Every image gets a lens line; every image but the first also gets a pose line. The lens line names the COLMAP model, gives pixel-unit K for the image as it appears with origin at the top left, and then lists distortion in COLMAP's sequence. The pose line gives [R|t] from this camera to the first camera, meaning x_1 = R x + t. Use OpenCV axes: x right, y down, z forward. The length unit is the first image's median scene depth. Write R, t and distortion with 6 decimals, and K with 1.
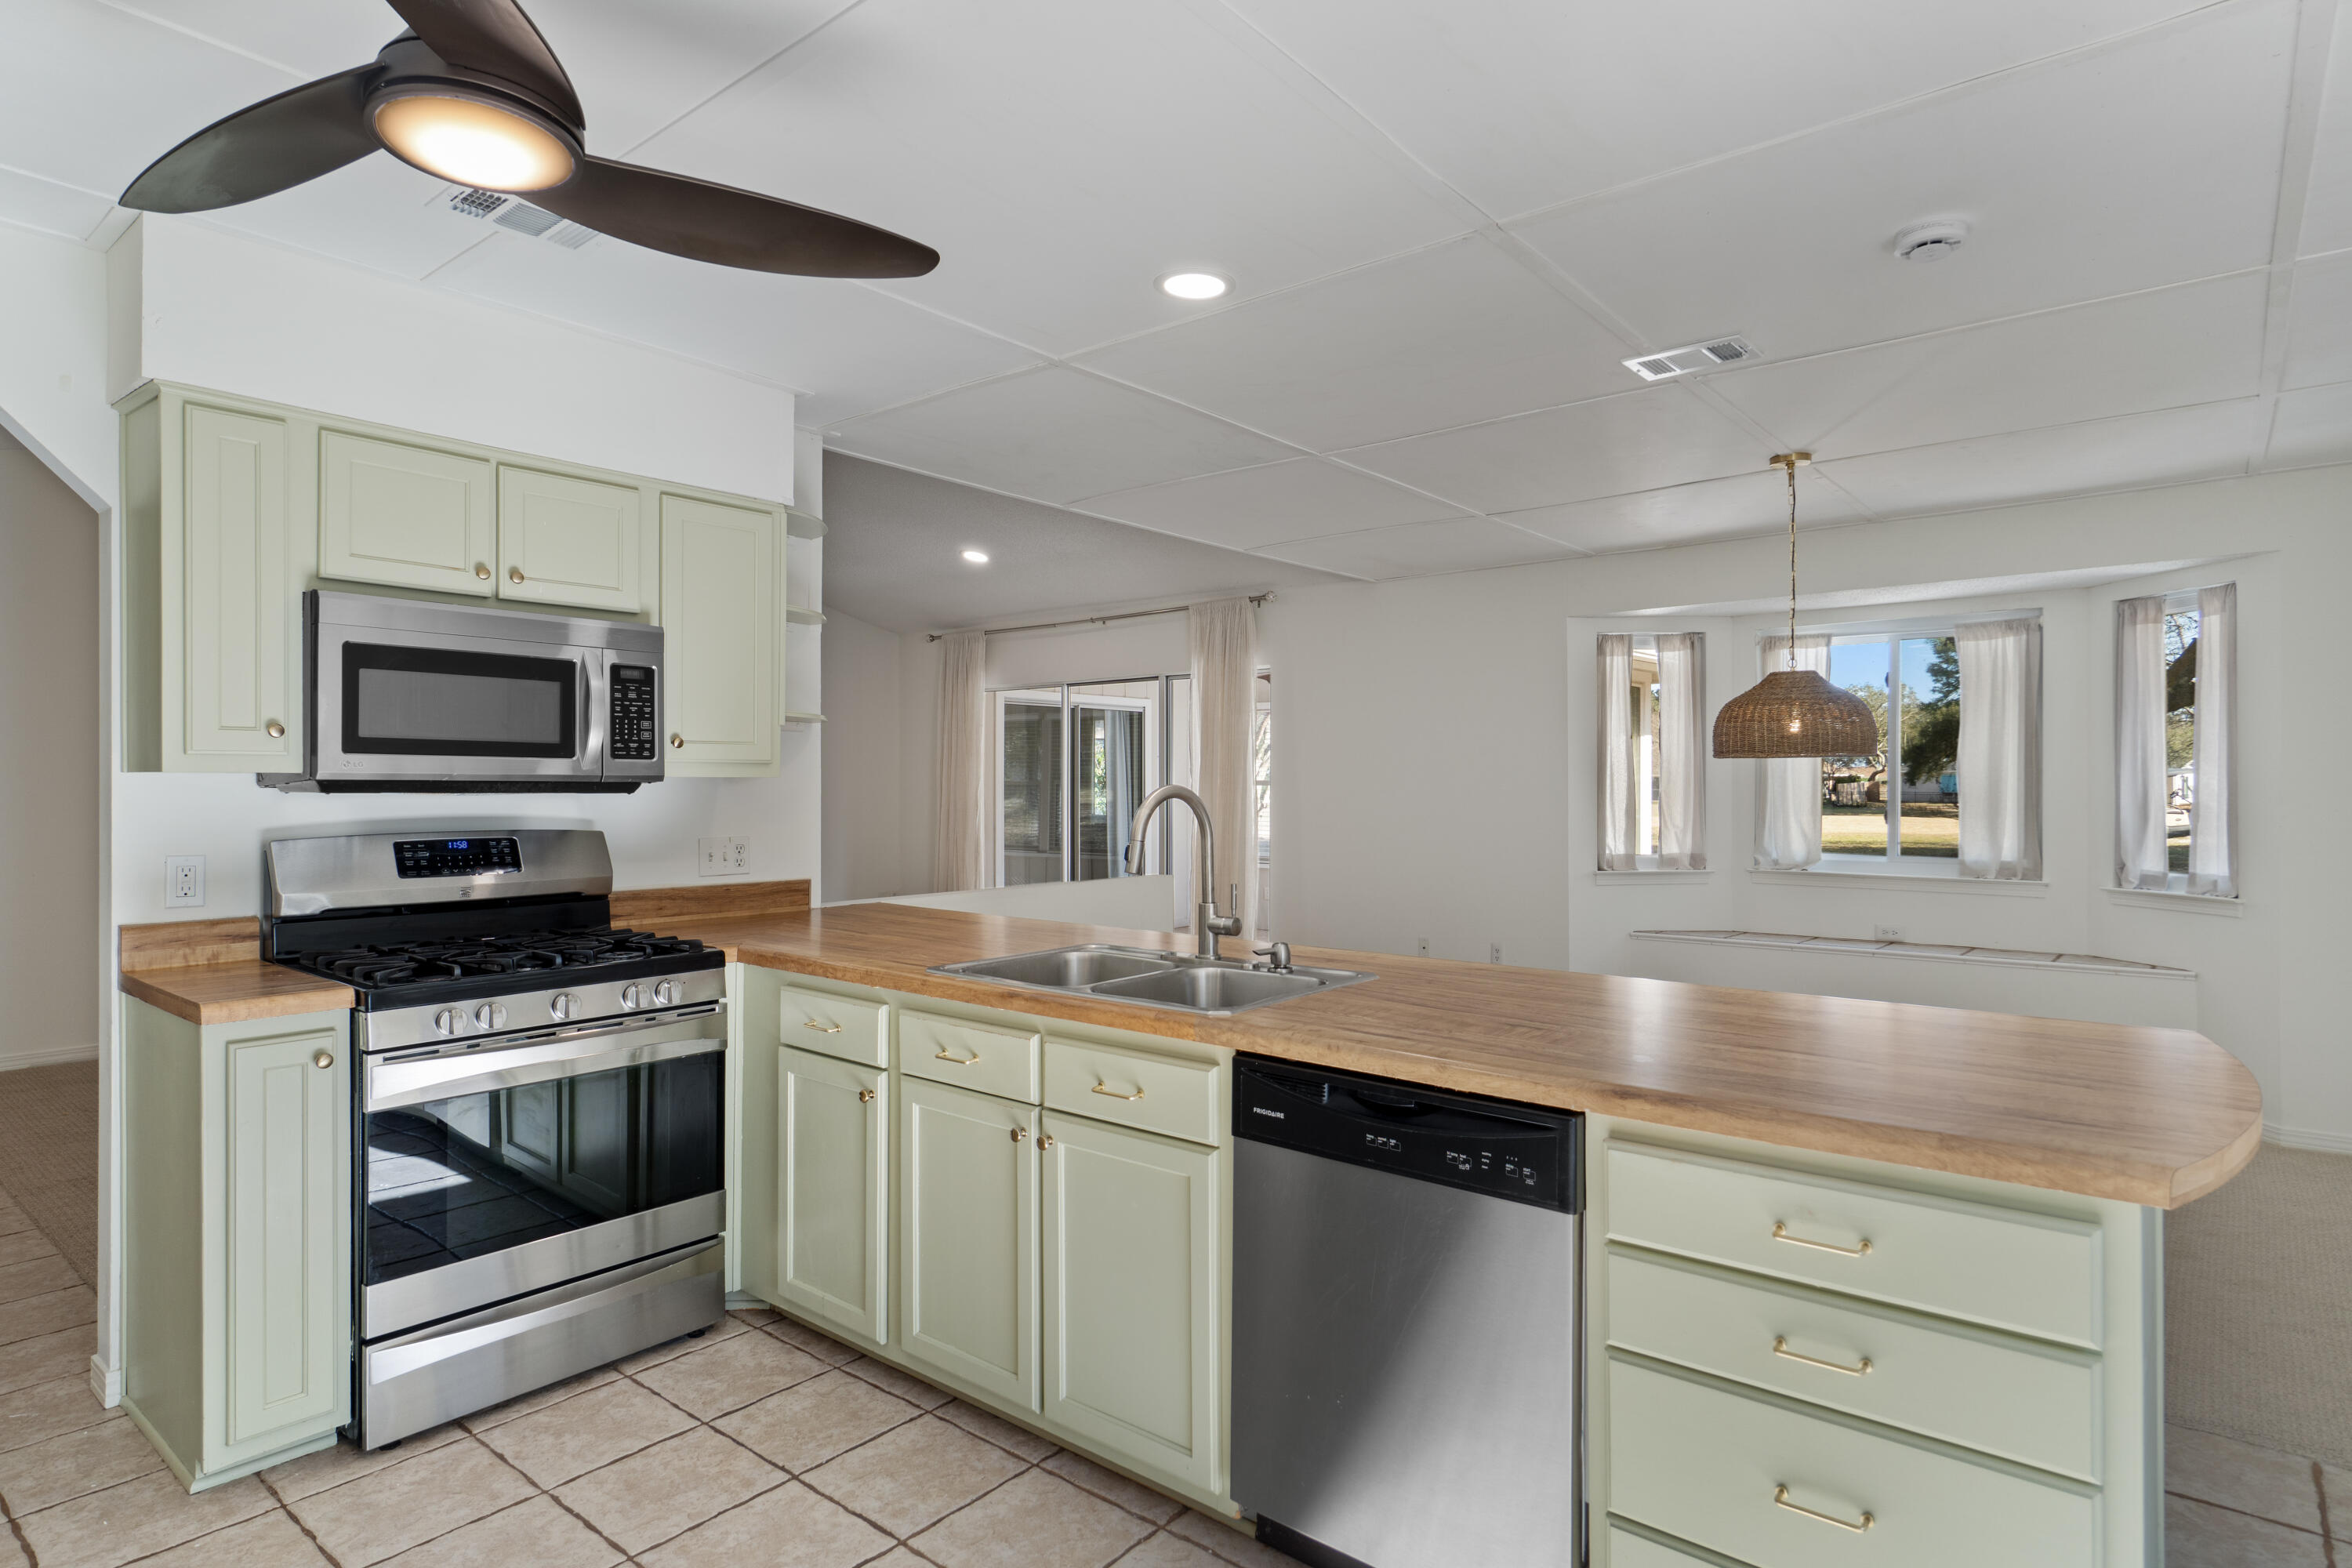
lens RADIAL K [[1225.6, 0, 1231.2], [0, 1225.6, 781.1], [0, 0, 1]] dist [0.001475, 0.001559]
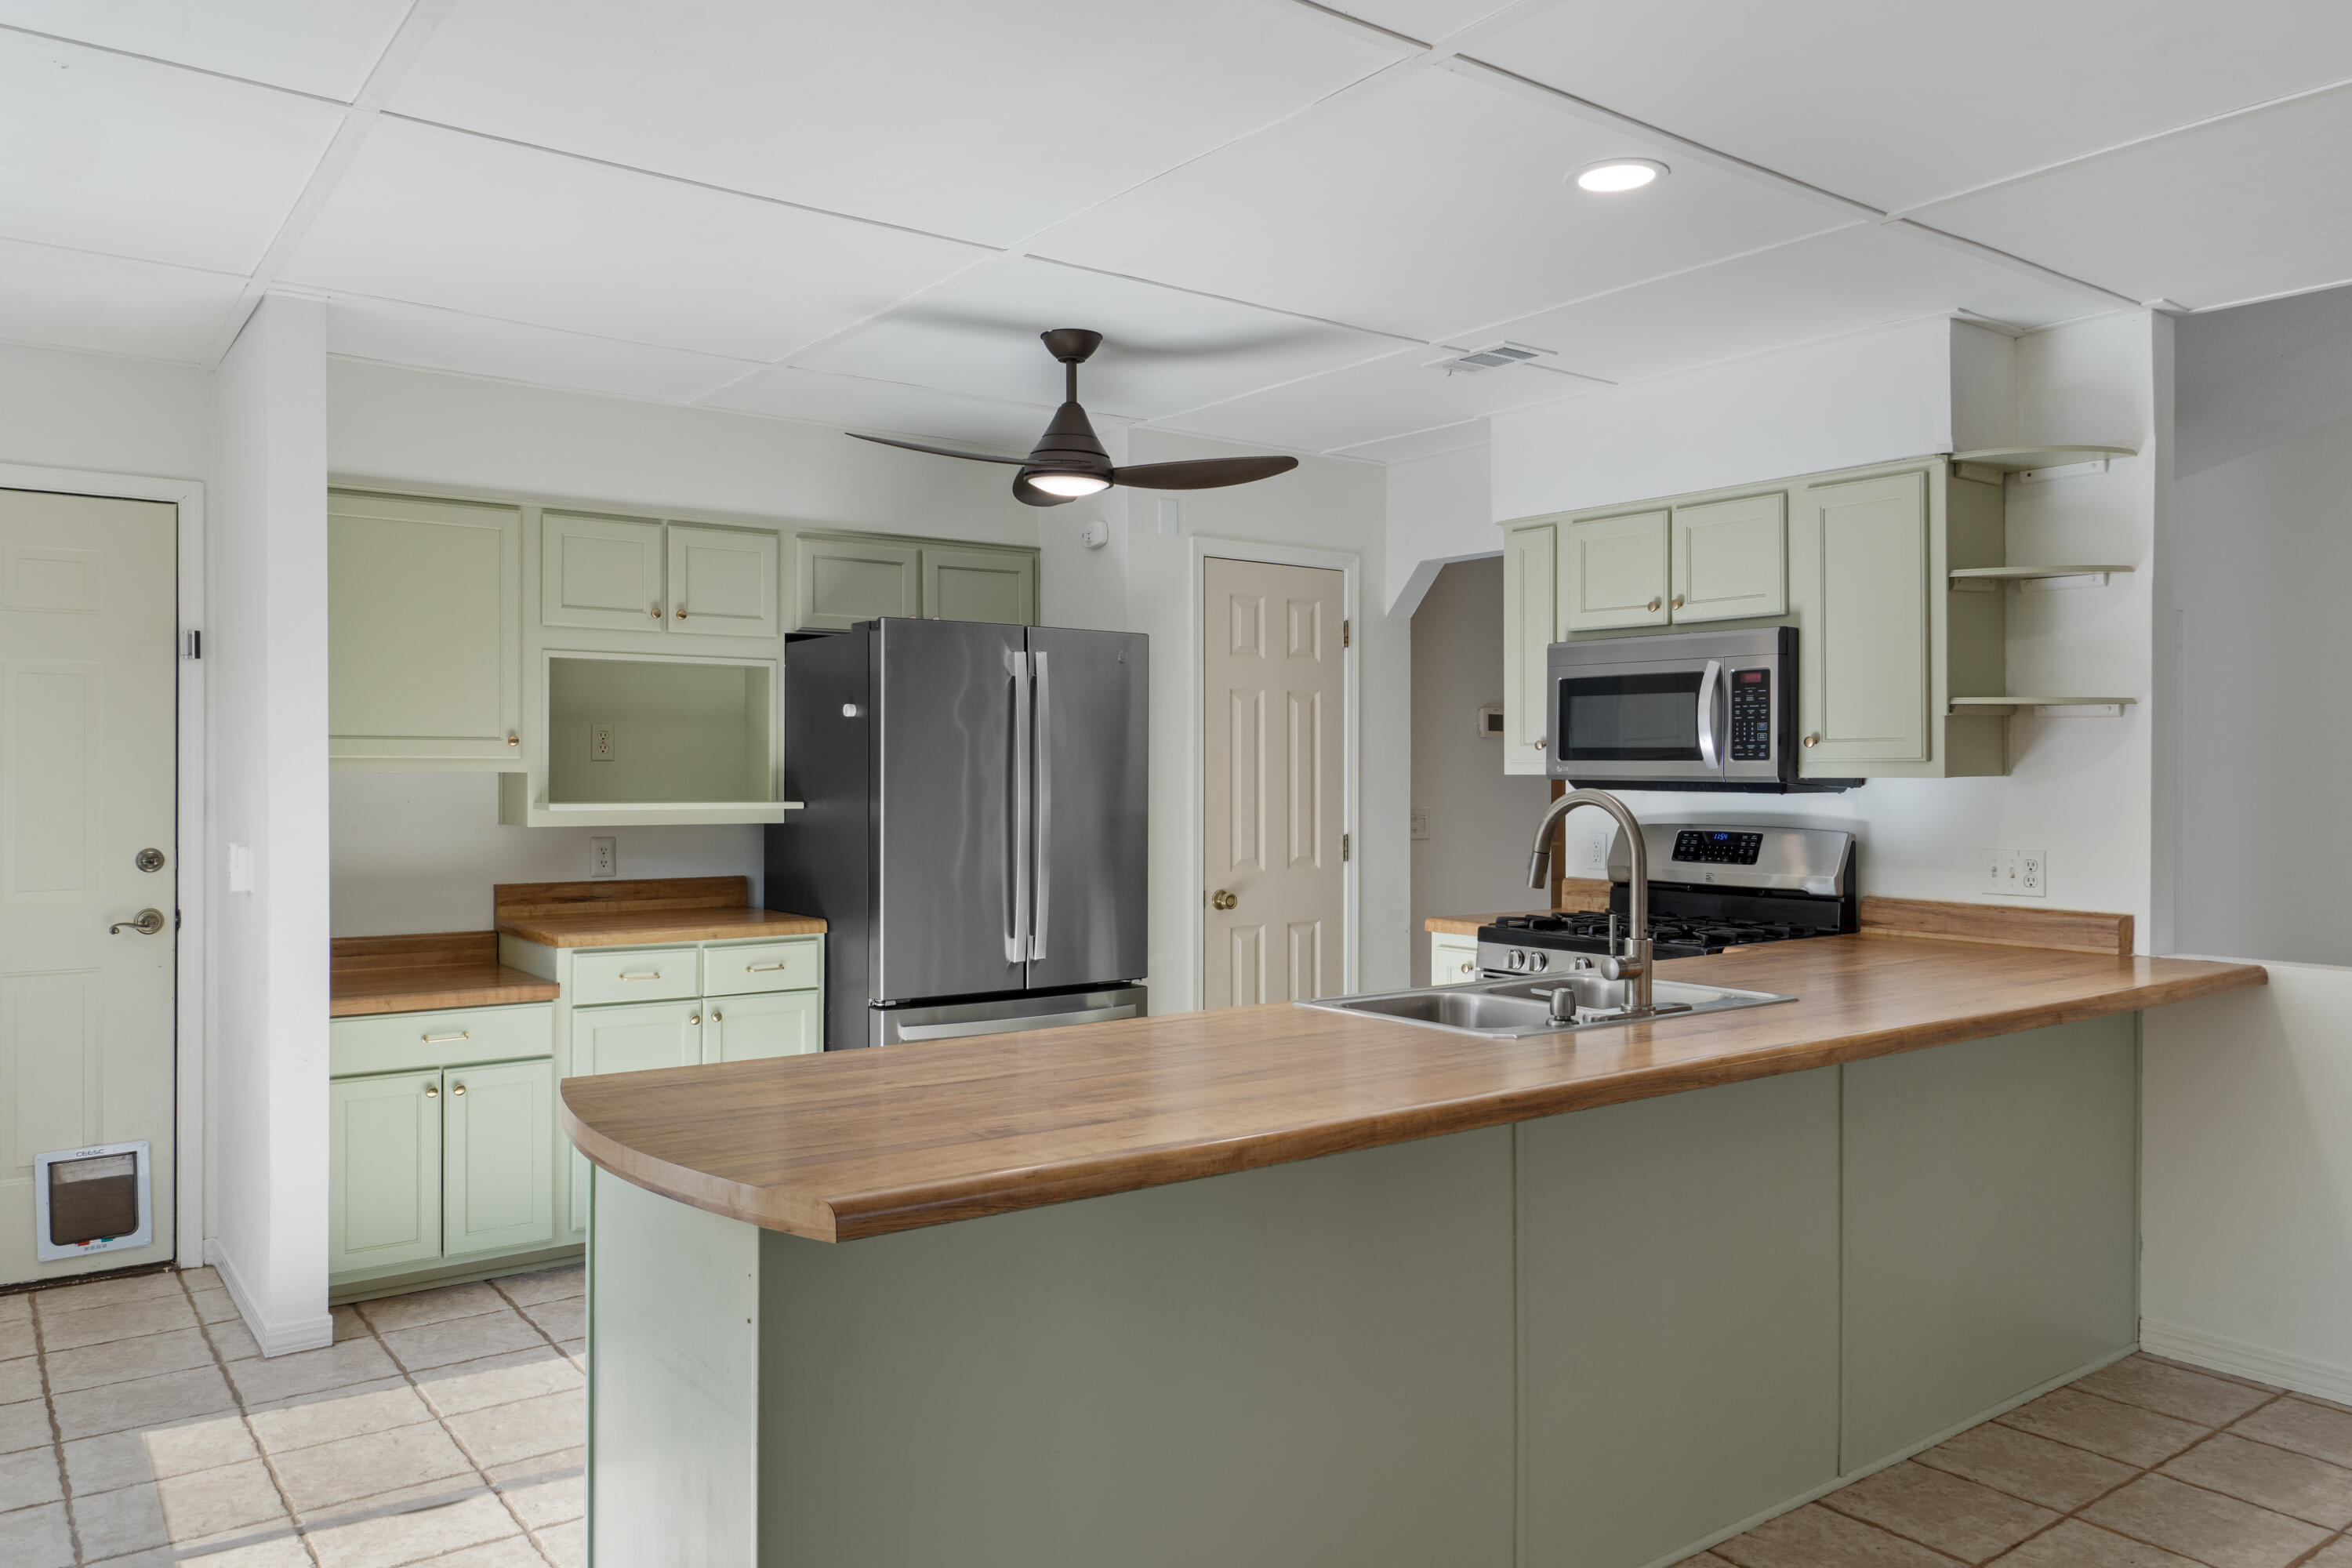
lens RADIAL K [[1643.4, 0, 1174.1], [0, 1643.4, 767.2], [0, 0, 1]] dist [0.007536, -0.001967]
pose [[-0.243018, -0.004677, -0.970010, 0.698381], [-0.000032, 0.999988, -0.004814, -0.003889], [0.970022, -0.001138, -0.243016, 0.621315]]
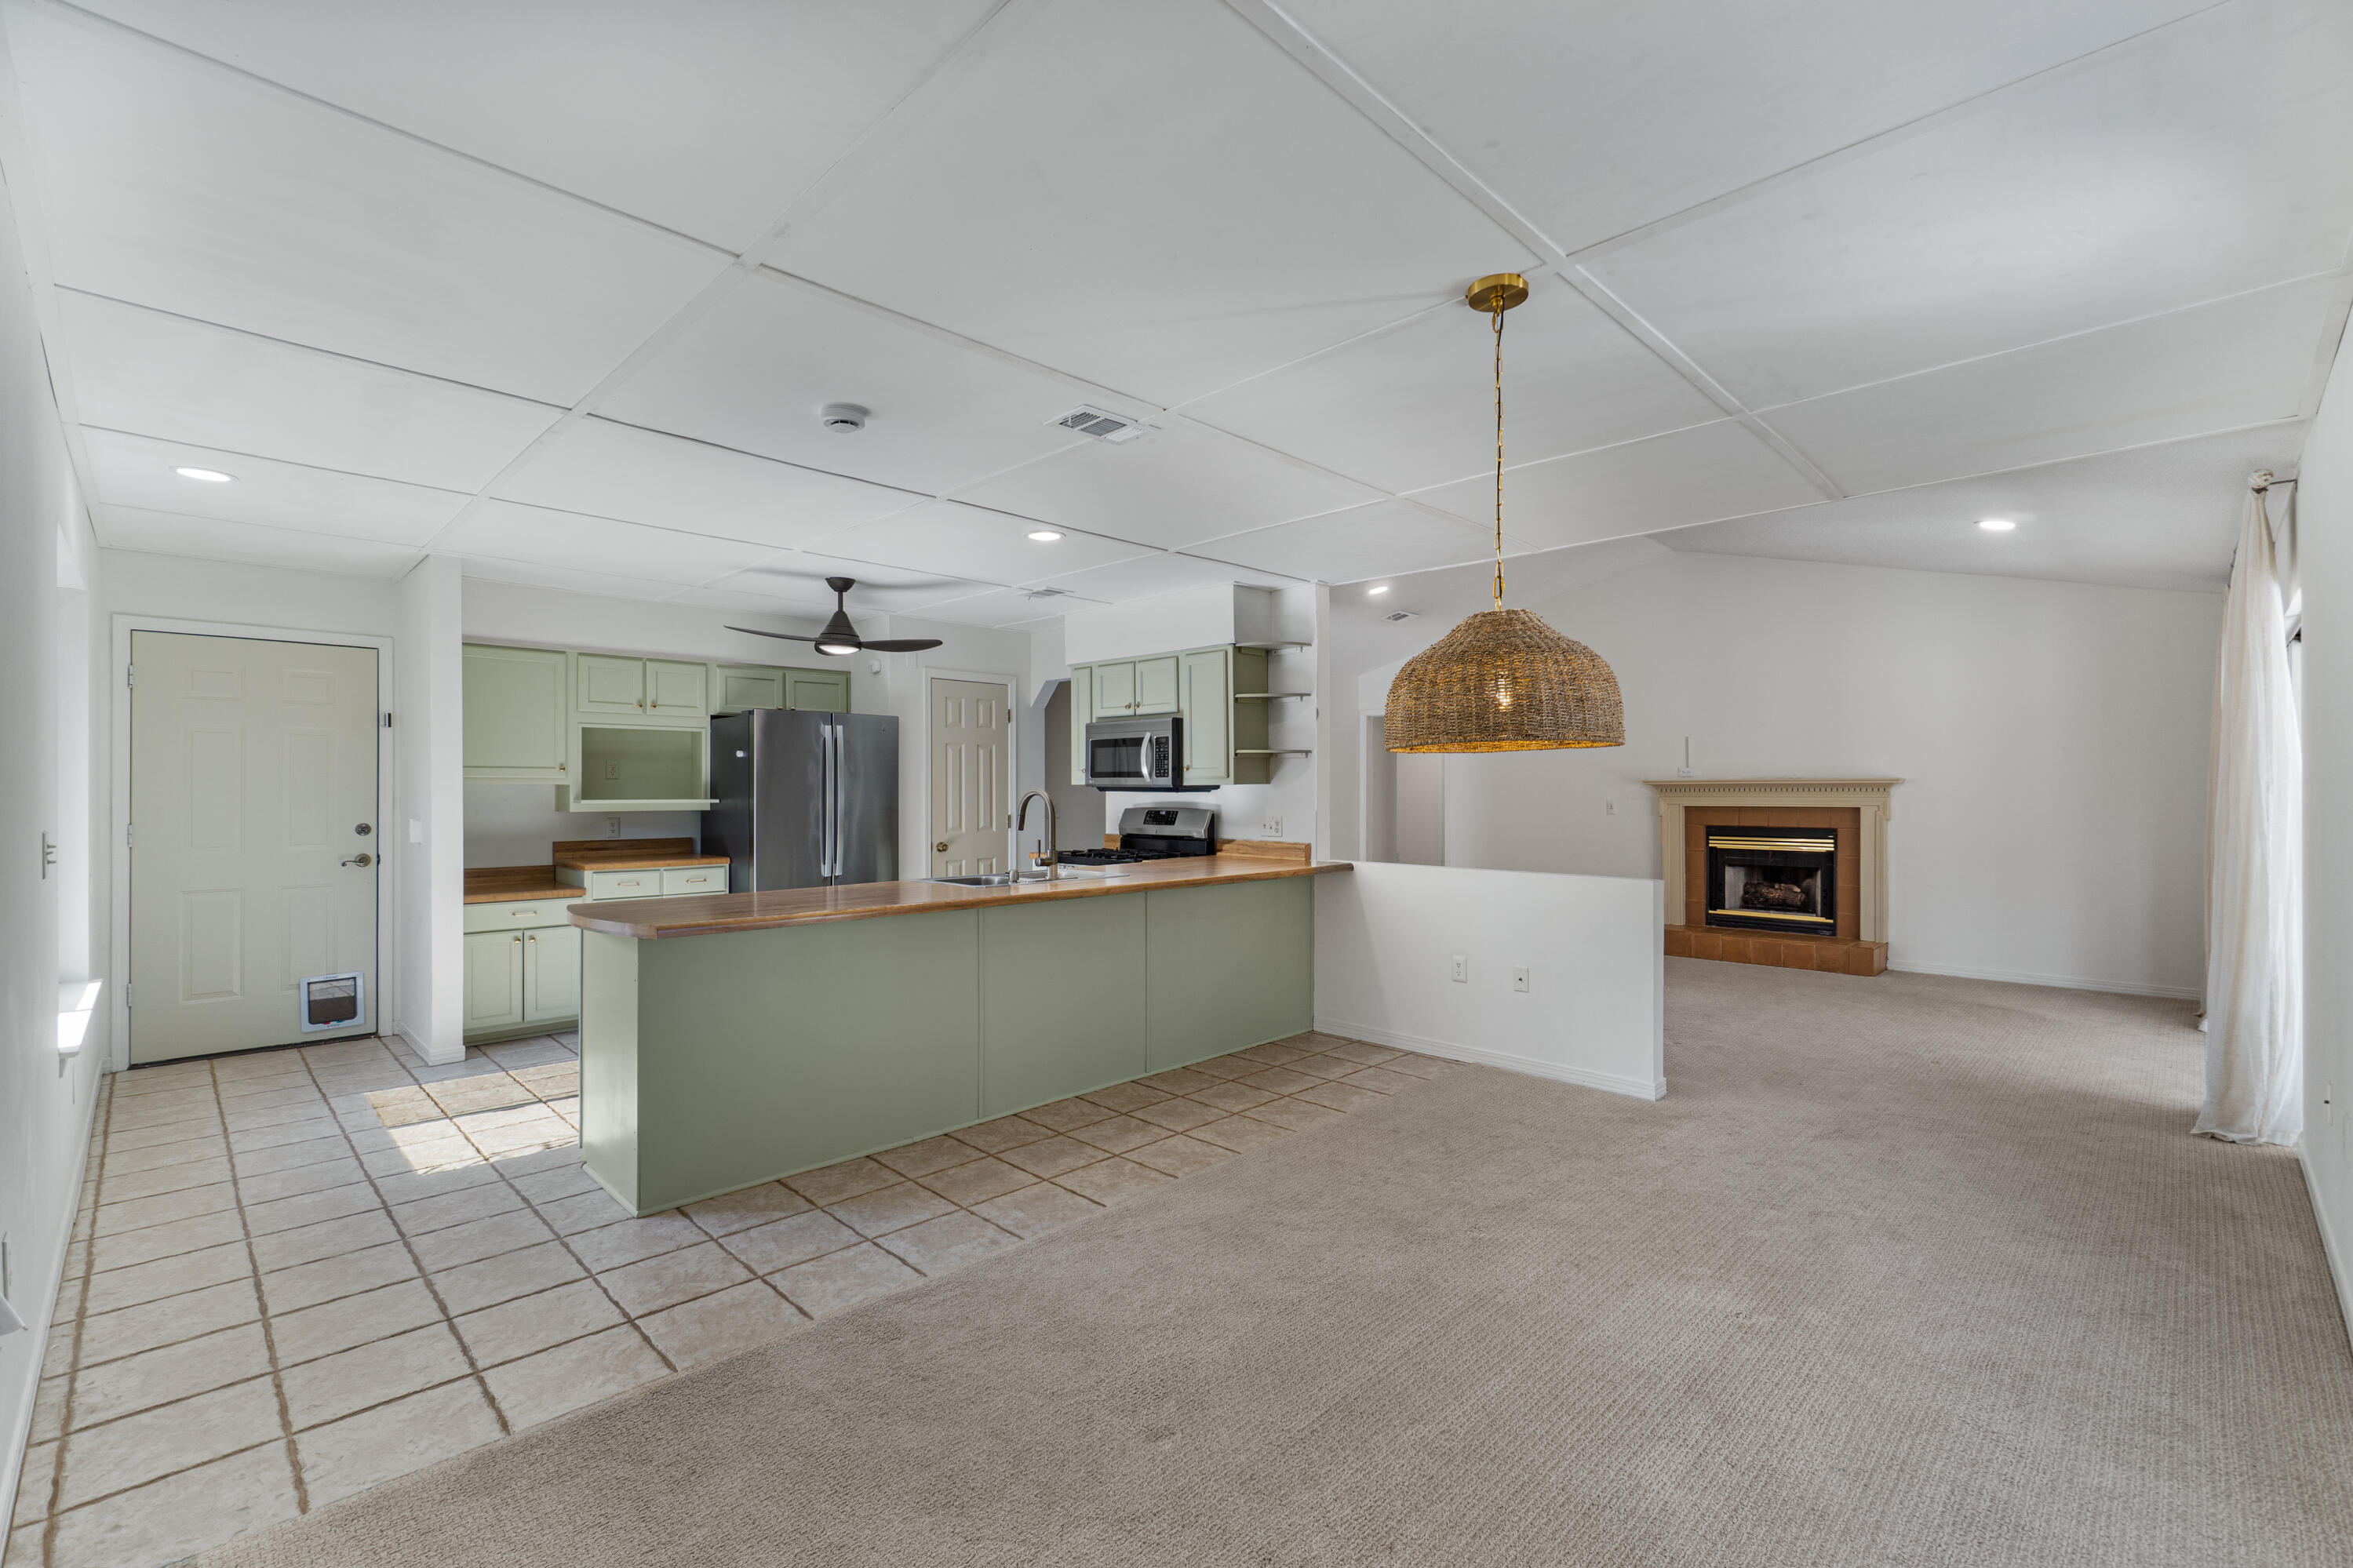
lens RADIAL K [[1021.1, 0, 1186.4], [0, 1021.1, 782.7], [0, 0, 1]] dist [0.000969, 0.000993]
pose [[-0.099212, -0.006203, -0.995047, 1.009686], [0.003177, 0.999973, -0.006551, 0.003122], [0.995061, -0.003812, -0.099190, 0.886253]]
